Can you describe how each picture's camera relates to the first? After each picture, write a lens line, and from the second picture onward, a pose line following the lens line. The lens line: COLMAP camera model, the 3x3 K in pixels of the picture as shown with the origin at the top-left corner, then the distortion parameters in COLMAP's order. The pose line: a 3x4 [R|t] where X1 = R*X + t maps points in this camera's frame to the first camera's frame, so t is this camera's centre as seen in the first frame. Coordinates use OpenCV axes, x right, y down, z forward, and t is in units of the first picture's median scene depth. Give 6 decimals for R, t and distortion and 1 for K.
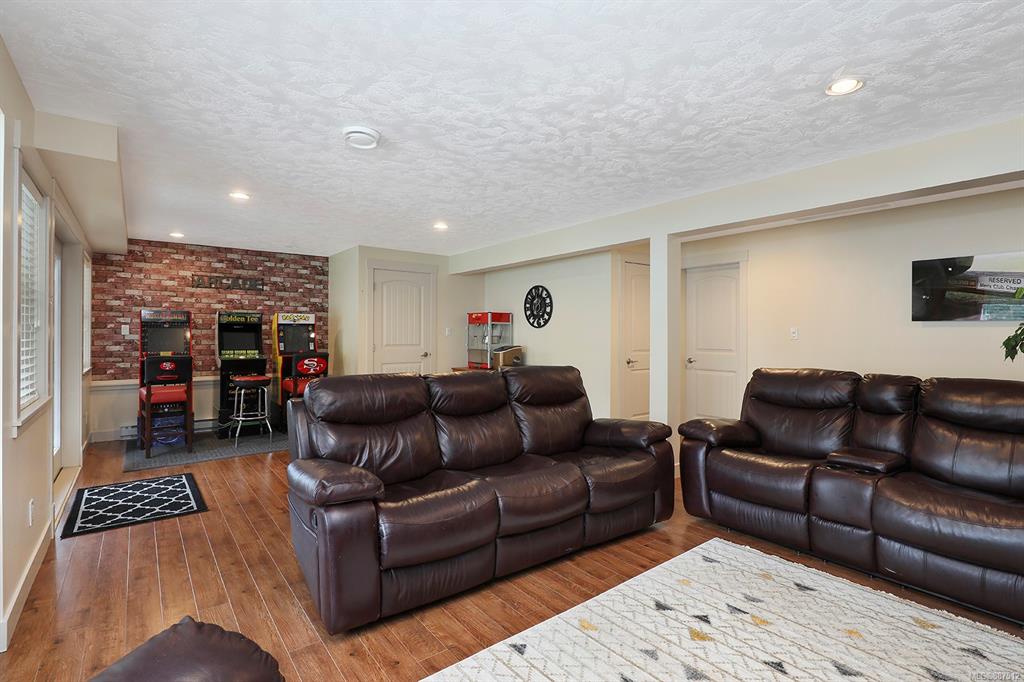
lens RADIAL K [[497.4, 0, 510.5], [0, 497.4, 341.4], [0, 0, 1]] dist [-0.025238, 0.000765]
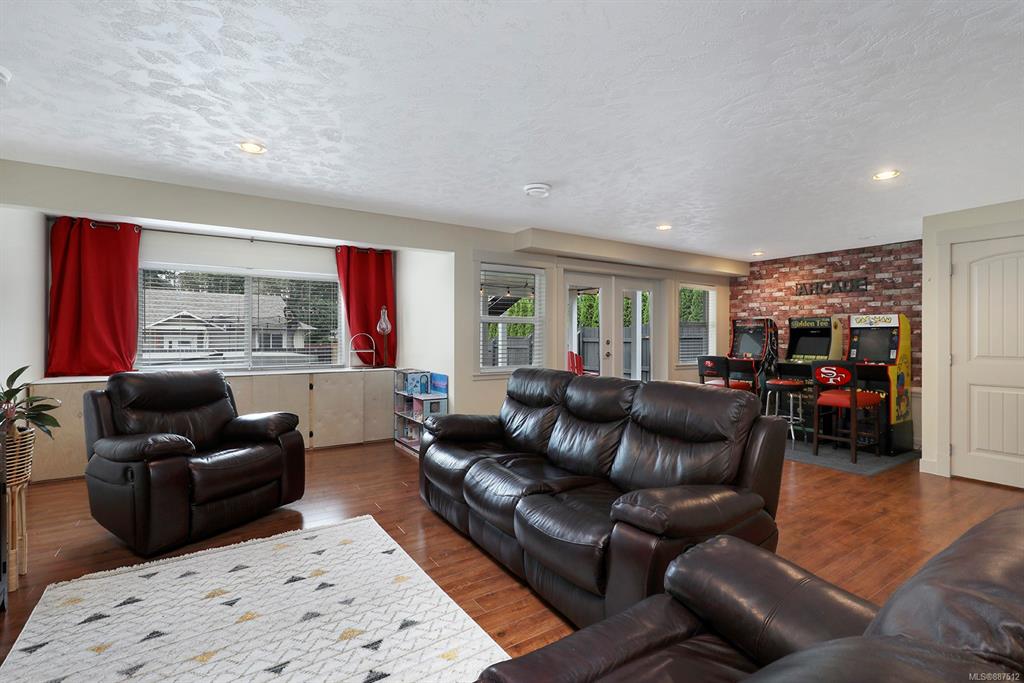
lens RADIAL K [[469.3, 0, 512.1], [0, 469.3, 335.0], [0, 0, 1]] dist [0.002857, 0.000166]
pose [[-0.077788, -0.004148, -0.996961, 0.462966], [-0.013183, 0.999908, -0.003132, -0.012125], [0.996883, 0.012899, -0.077836, 0.482454]]
